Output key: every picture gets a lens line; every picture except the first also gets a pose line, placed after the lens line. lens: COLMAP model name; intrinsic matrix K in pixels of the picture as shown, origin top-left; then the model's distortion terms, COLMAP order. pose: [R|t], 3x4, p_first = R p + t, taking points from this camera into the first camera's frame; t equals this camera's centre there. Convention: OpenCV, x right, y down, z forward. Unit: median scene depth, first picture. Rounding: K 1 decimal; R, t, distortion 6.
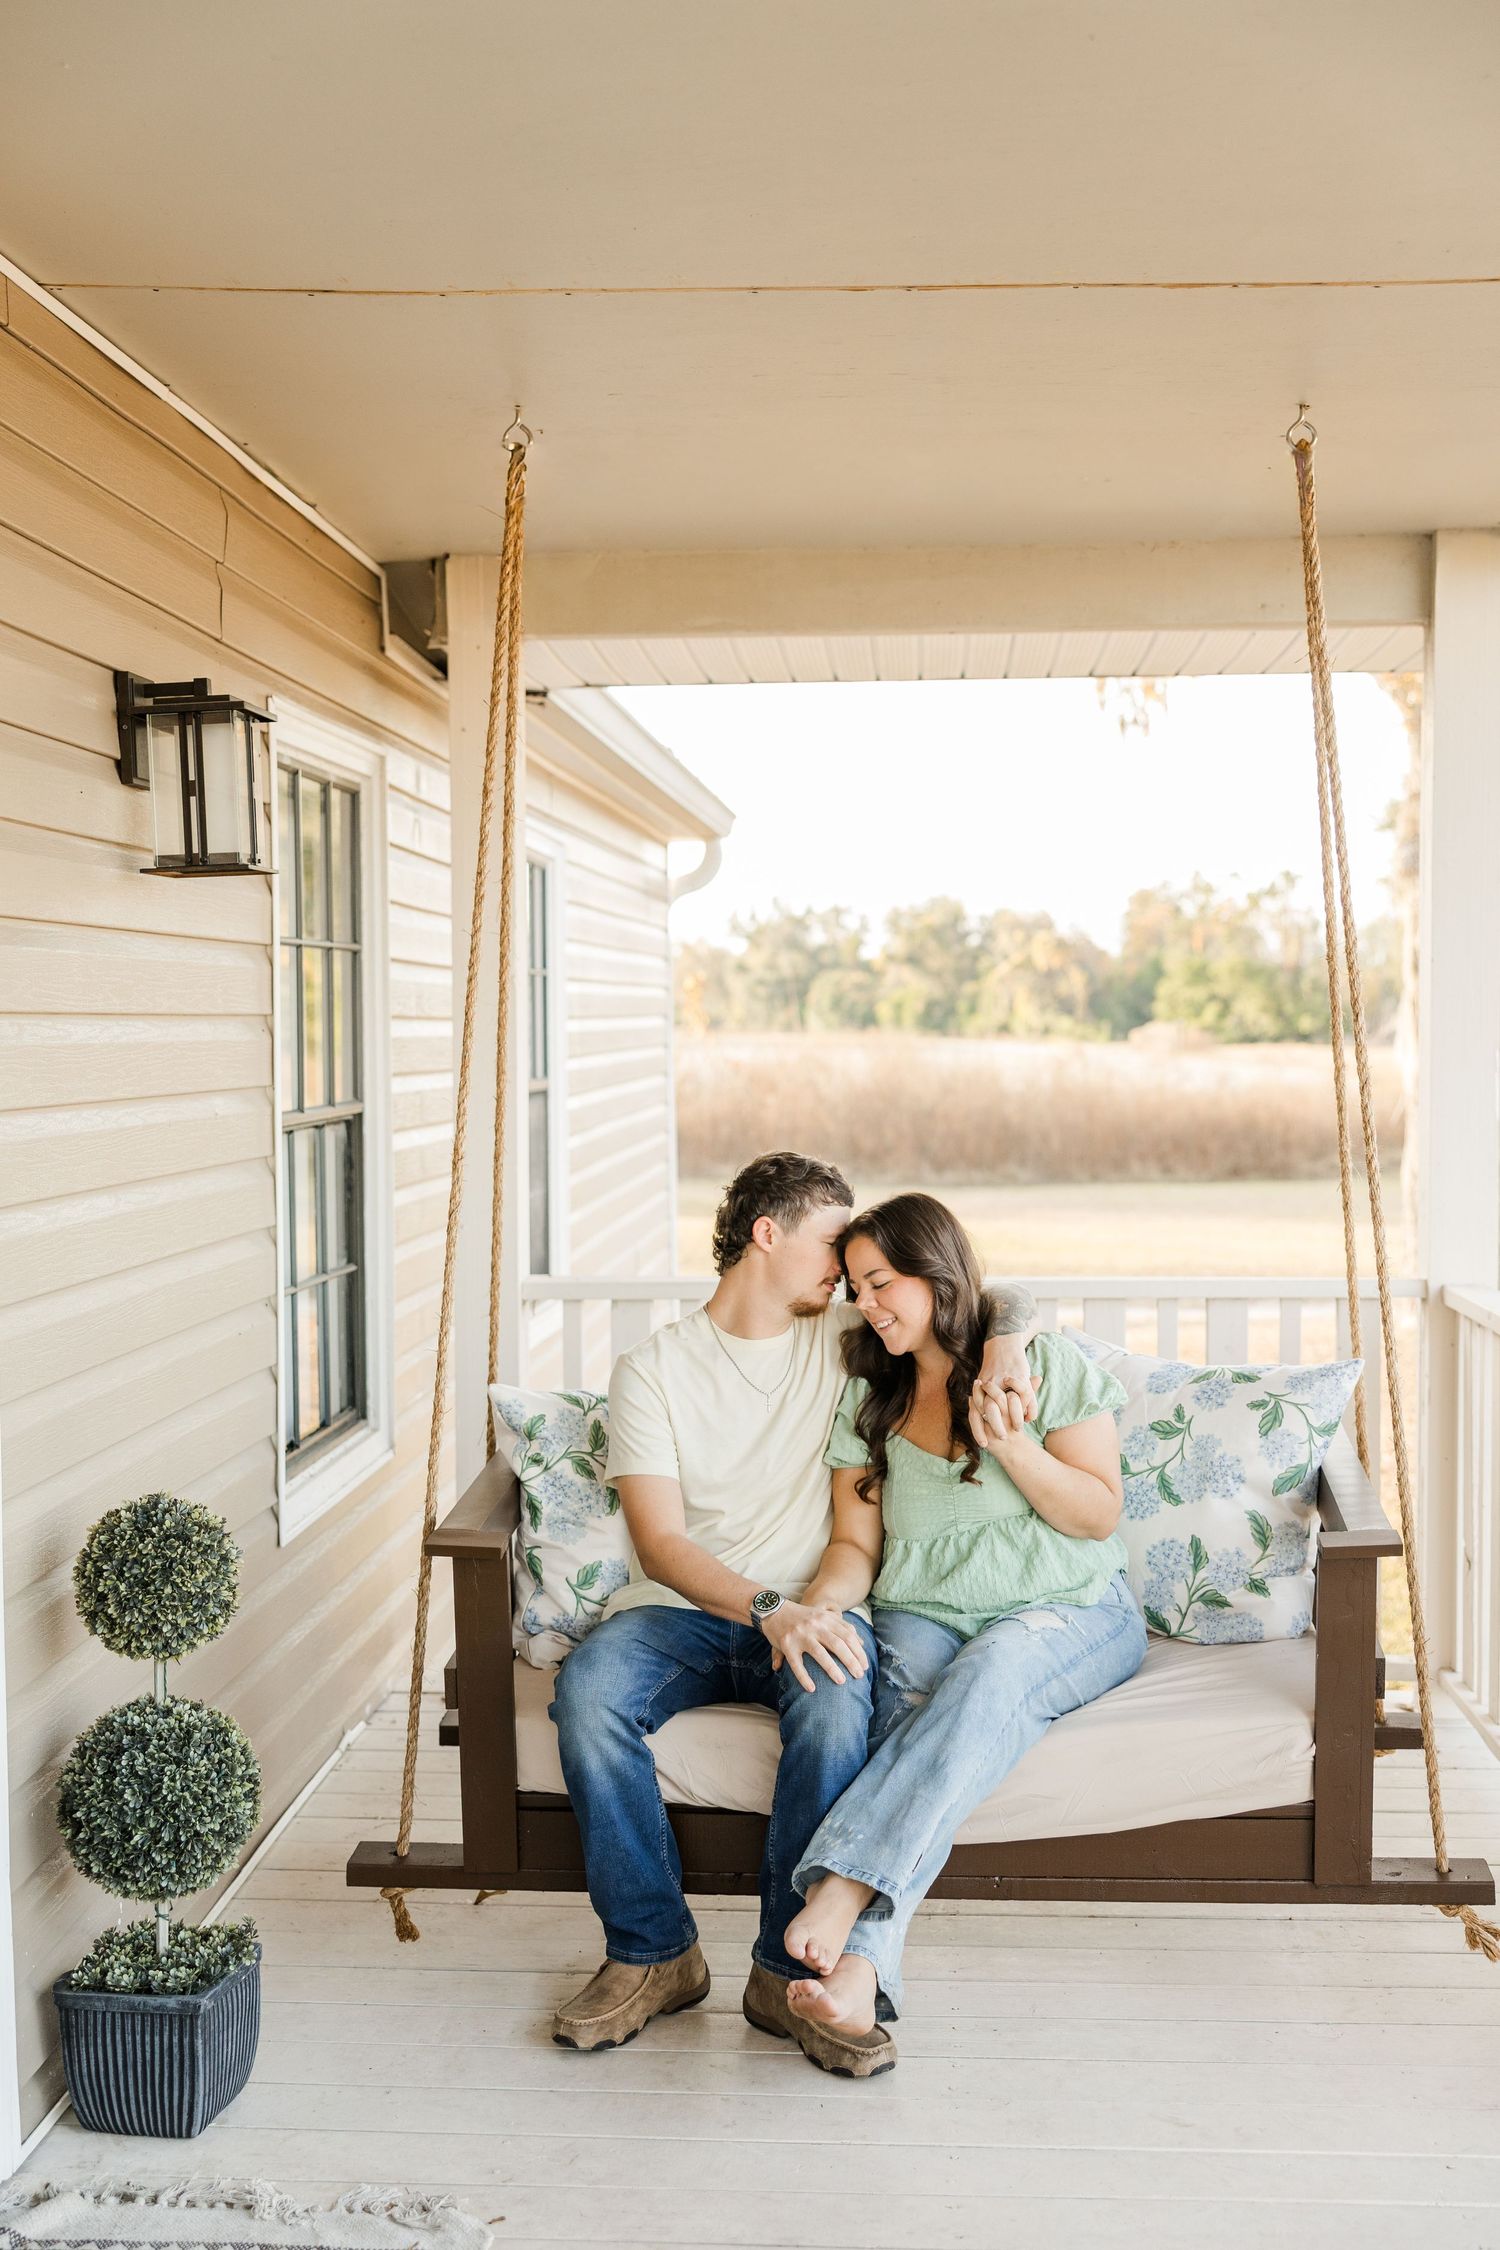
lens RADIAL K [[2490.9, 0, 756.3], [0, 2490.9, 1123.9], [0, 0, 1]] dist [-0.005548, 0.000000]
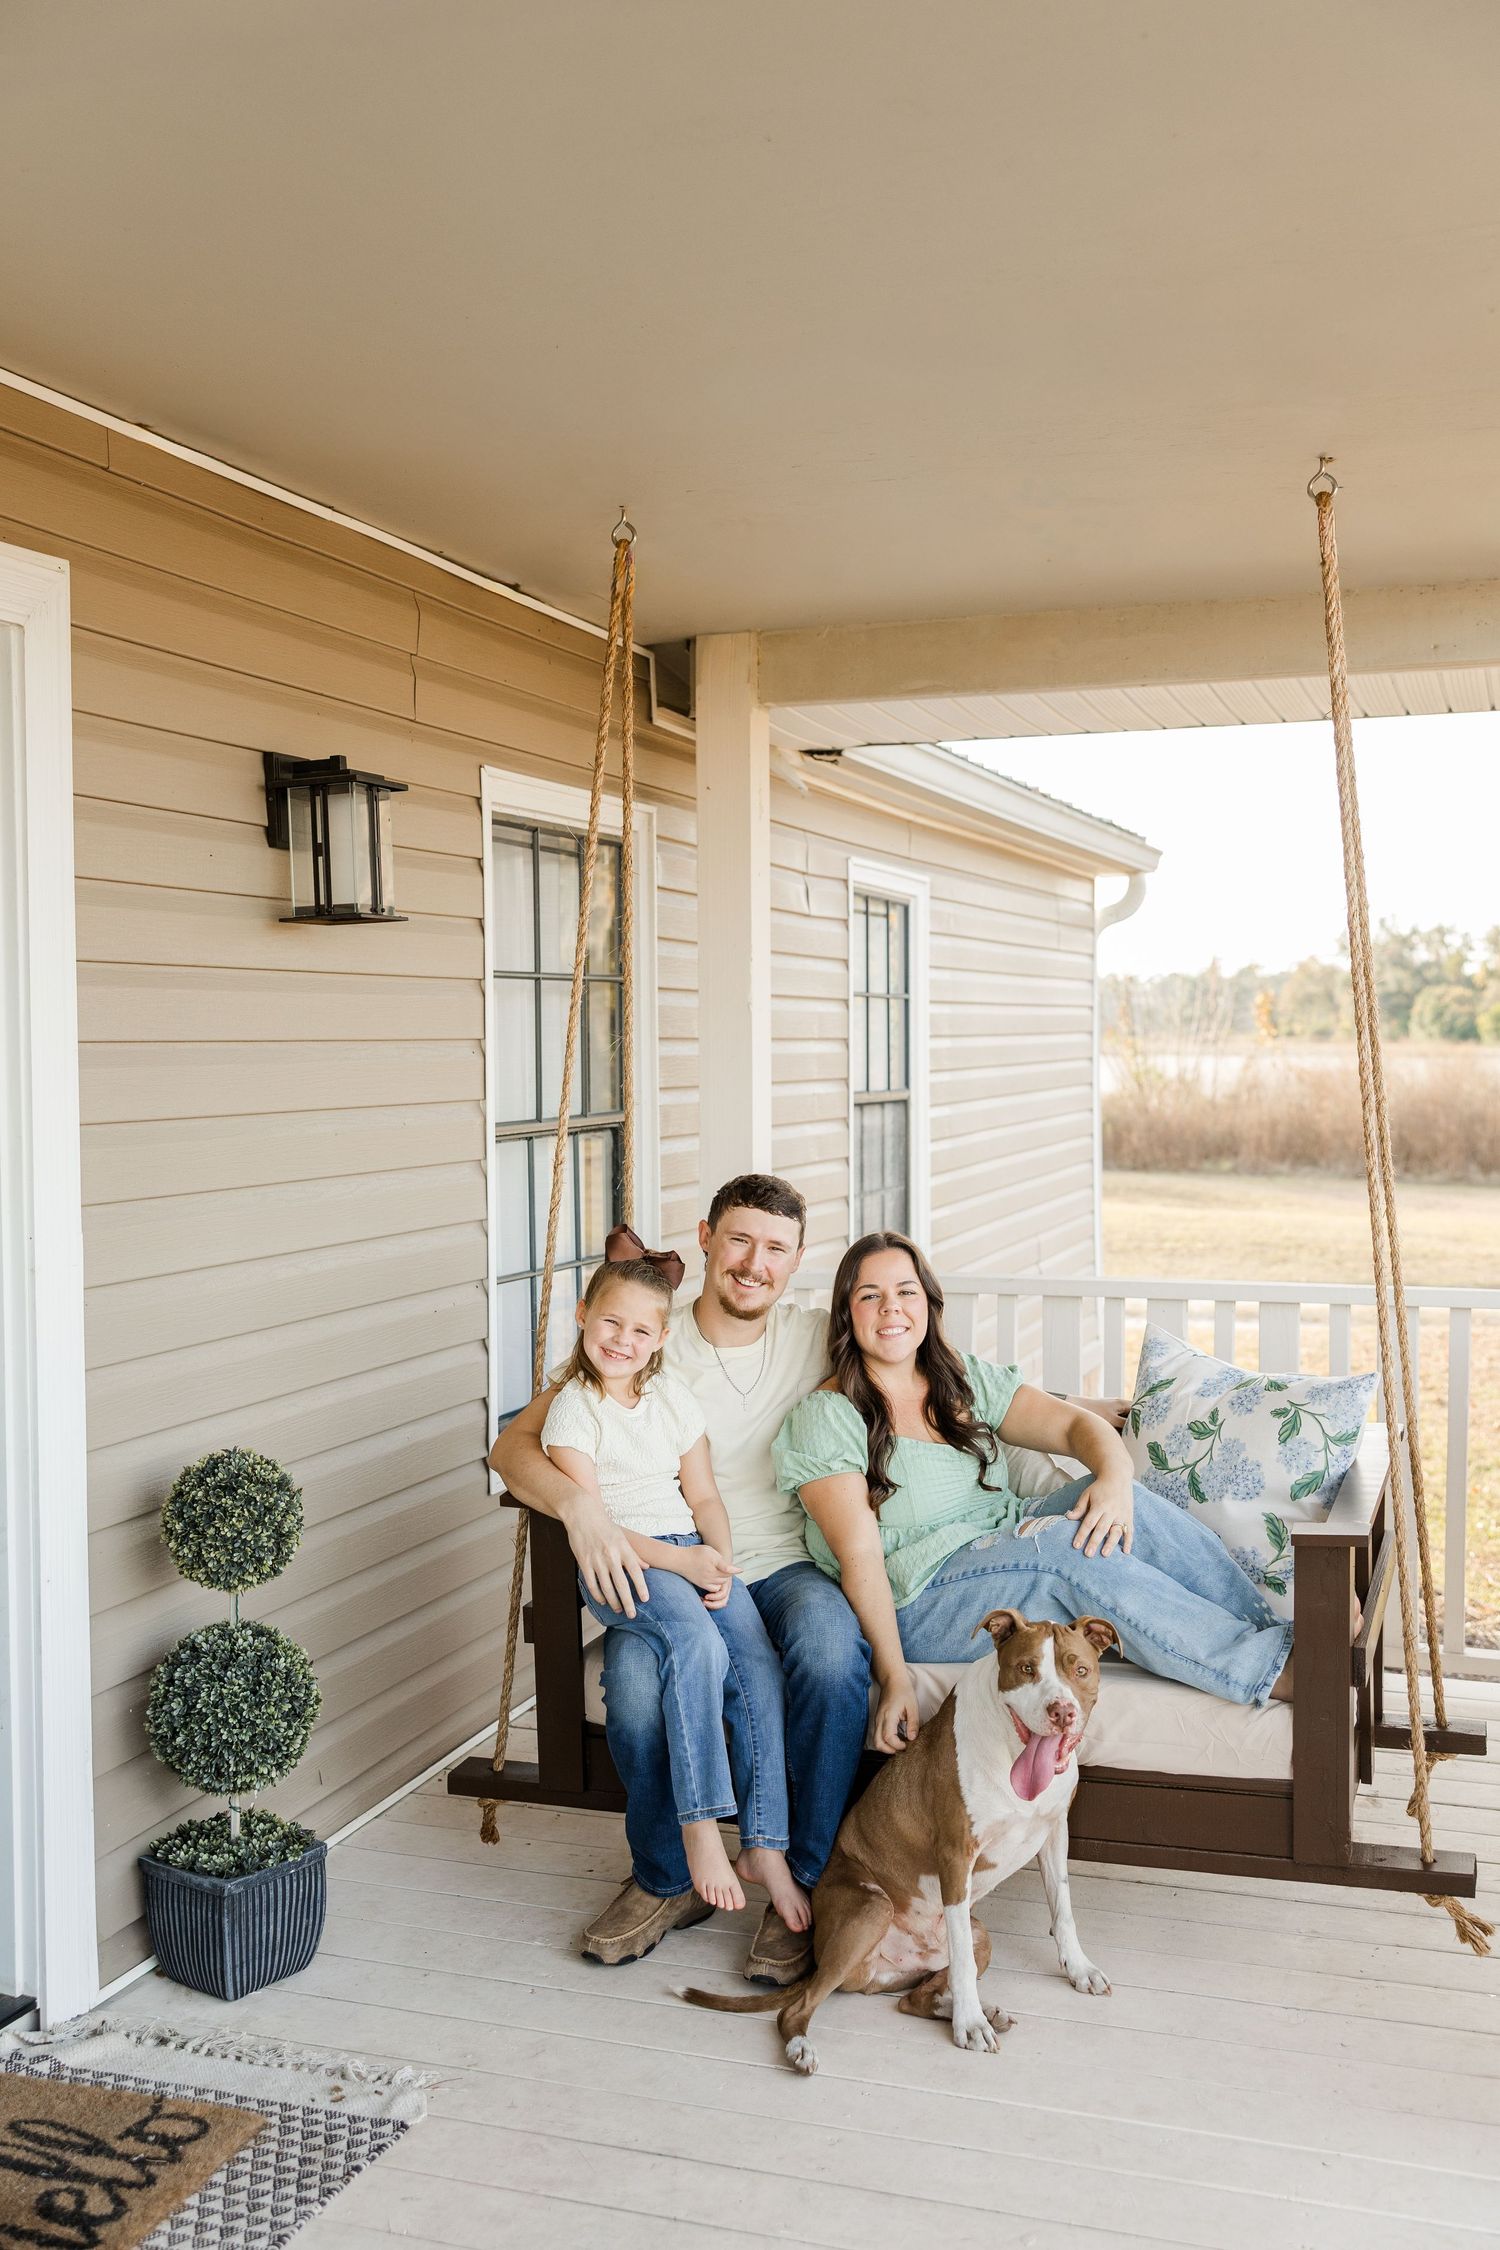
lens RADIAL K [[2176.2, 0, 783.8], [0, 2176.2, 1130.4], [0, 0, 1]] dist [0.000413, 0.000000]
pose [[0.966225, 0.010786, -0.257473, 0.234349], [-0.009759, 0.999939, 0.005265, -0.009089], [0.257514, -0.002575, 0.966271, 0.058220]]
